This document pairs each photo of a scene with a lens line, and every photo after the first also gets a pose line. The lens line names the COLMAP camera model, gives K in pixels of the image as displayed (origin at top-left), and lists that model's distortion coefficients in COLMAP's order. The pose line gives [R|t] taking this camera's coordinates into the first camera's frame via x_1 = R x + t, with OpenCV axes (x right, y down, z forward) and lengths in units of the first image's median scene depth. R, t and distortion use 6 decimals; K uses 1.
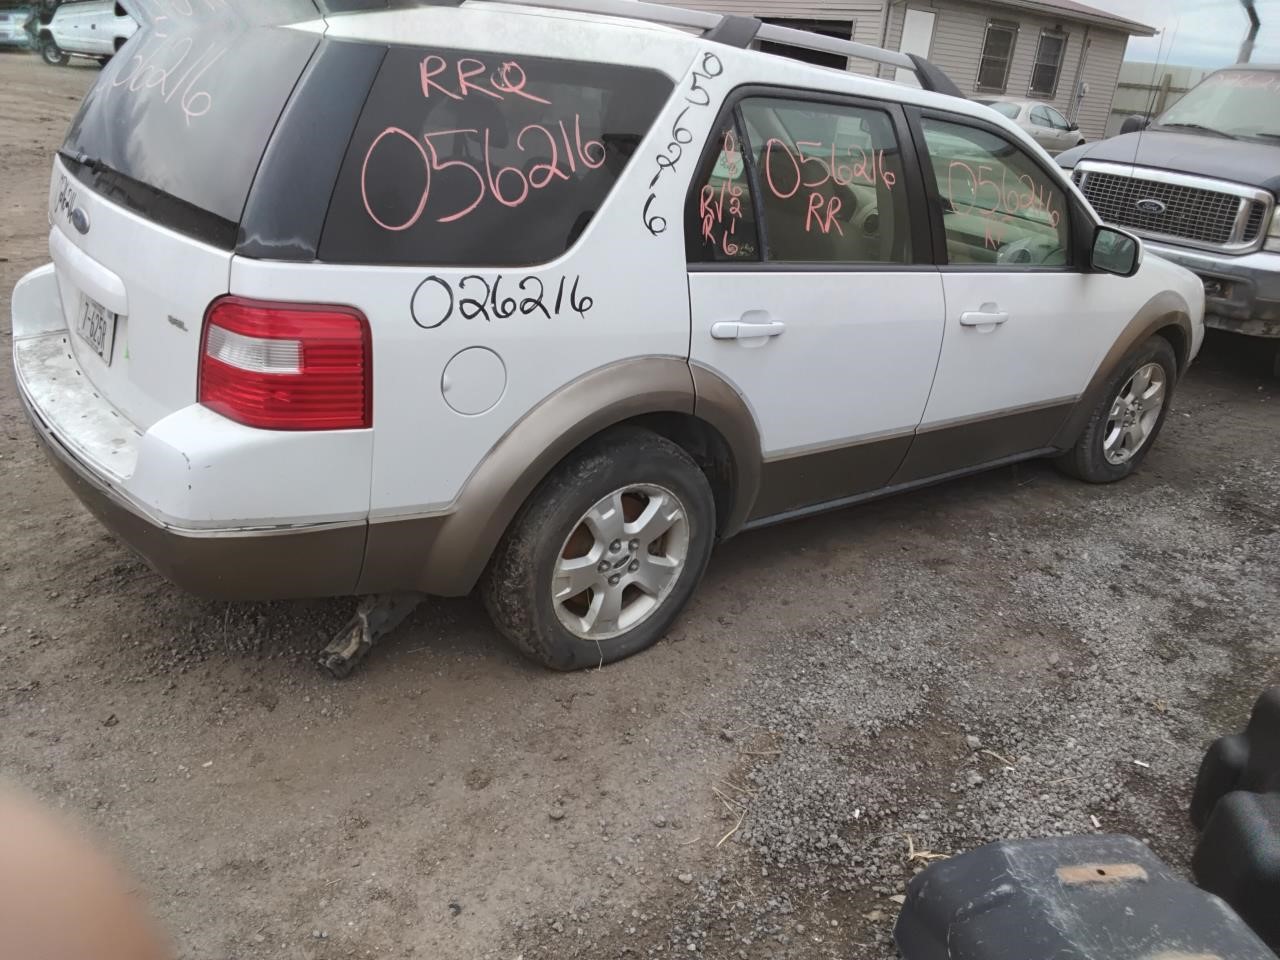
lens RADIAL K [[995.8, 0, 640.0], [0, 995.8, 480.0], [0, 0, 1]] dist [0.075151, -0.137556]
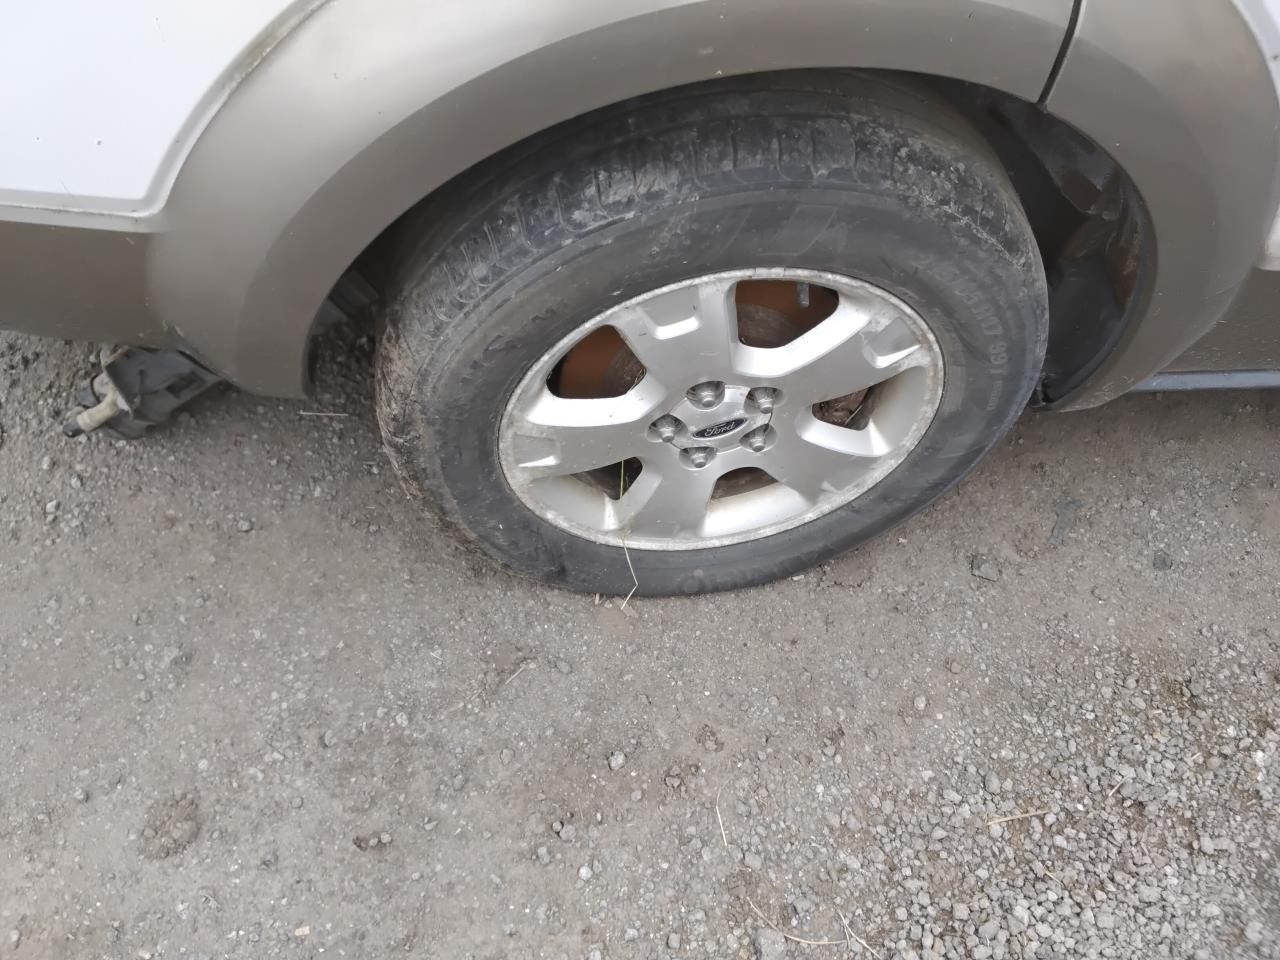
lens RADIAL K [[995.8, 0, 640.0], [0, 995.8, 480.0], [0, 0, 1]] dist [0.075151, -0.137556]
pose [[0.862565, 0.403761, -0.304892, 0.082900], [-0.209544, 0.833593, 0.511091, -0.094972], [0.460514, -0.376960, 0.803634, 0.666205]]
